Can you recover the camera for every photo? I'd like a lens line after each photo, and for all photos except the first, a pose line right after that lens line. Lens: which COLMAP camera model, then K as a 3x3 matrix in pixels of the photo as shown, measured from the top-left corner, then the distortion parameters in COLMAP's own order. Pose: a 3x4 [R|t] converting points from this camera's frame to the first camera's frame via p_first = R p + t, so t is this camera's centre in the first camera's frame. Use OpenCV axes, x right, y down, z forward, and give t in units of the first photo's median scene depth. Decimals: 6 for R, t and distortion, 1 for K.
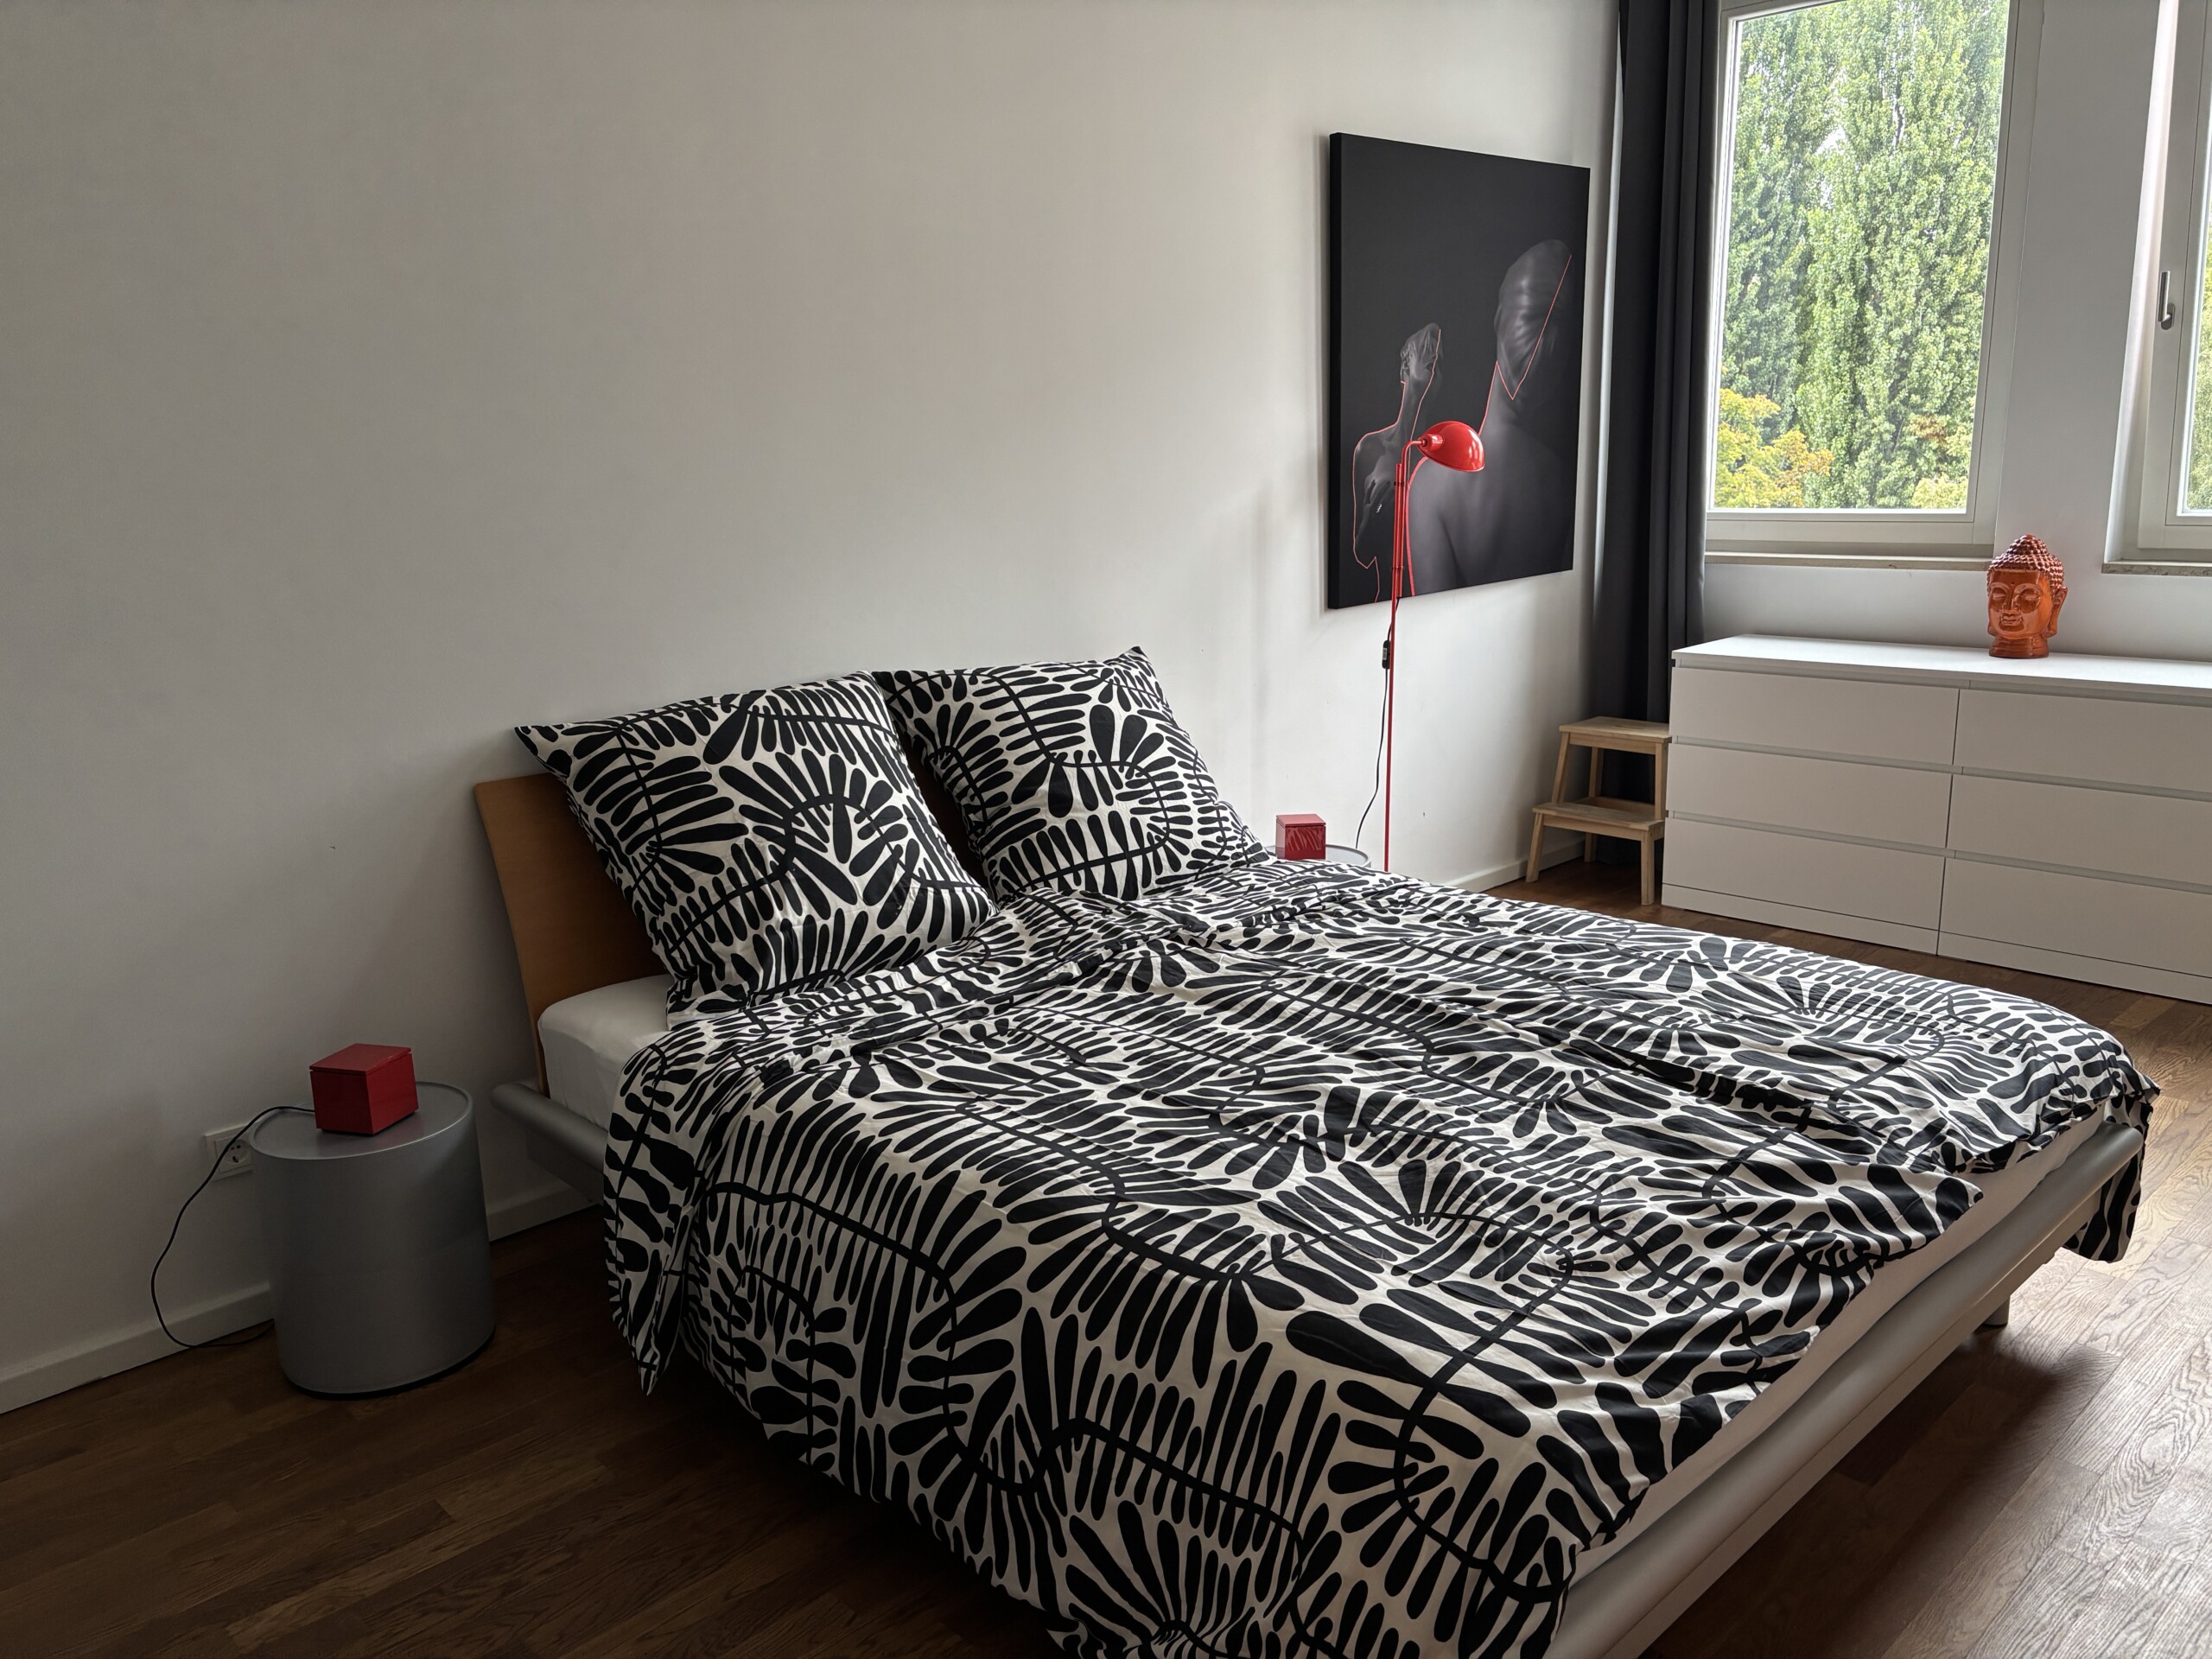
lens RADIAL K [[1679.6, 0, 1104.1], [0, 1679.6, 813.9], [0, 0, 1]] dist [0.021857, -0.005354]
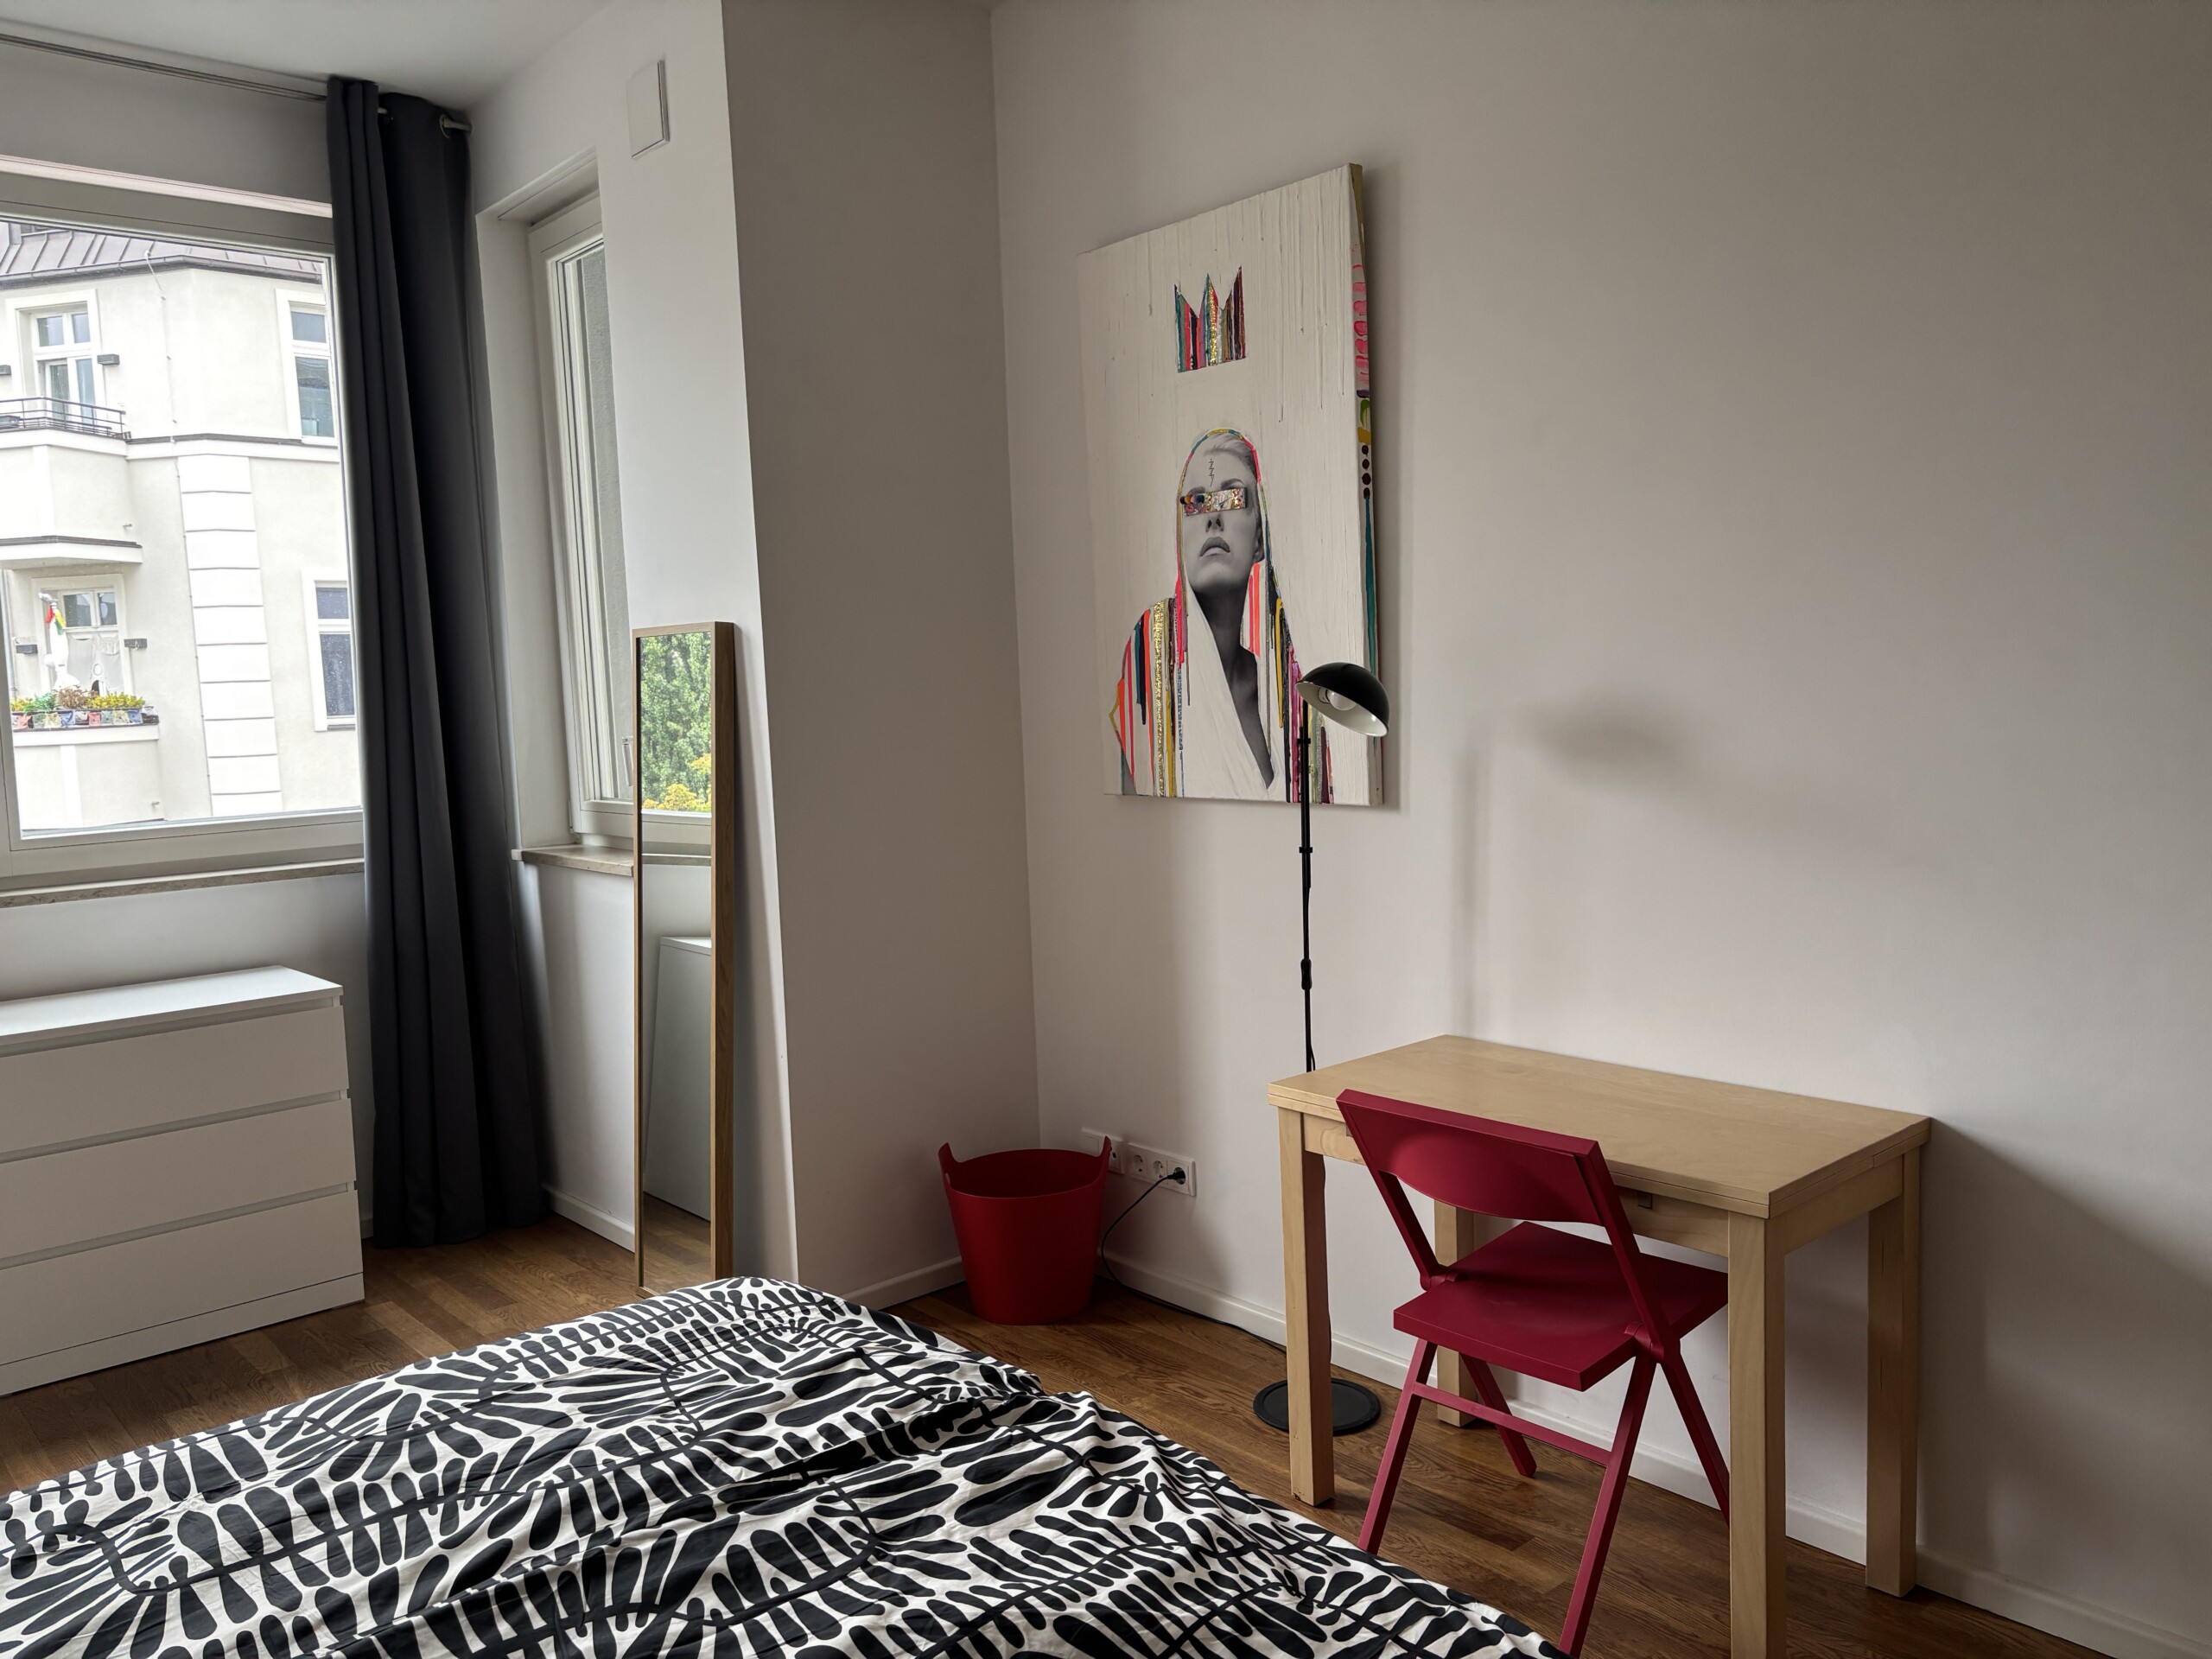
lens RADIAL K [[1679.6, 0, 1104.1], [0, 1679.6, 813.9], [0, 0, 1]] dist [0.021857, -0.005354]
pose [[0.034247, -0.054763, 0.997912, -0.484136], [0.244279, 0.968671, 0.044775, -0.165678], [-0.969100, 0.242235, 0.046552, 0.716448]]
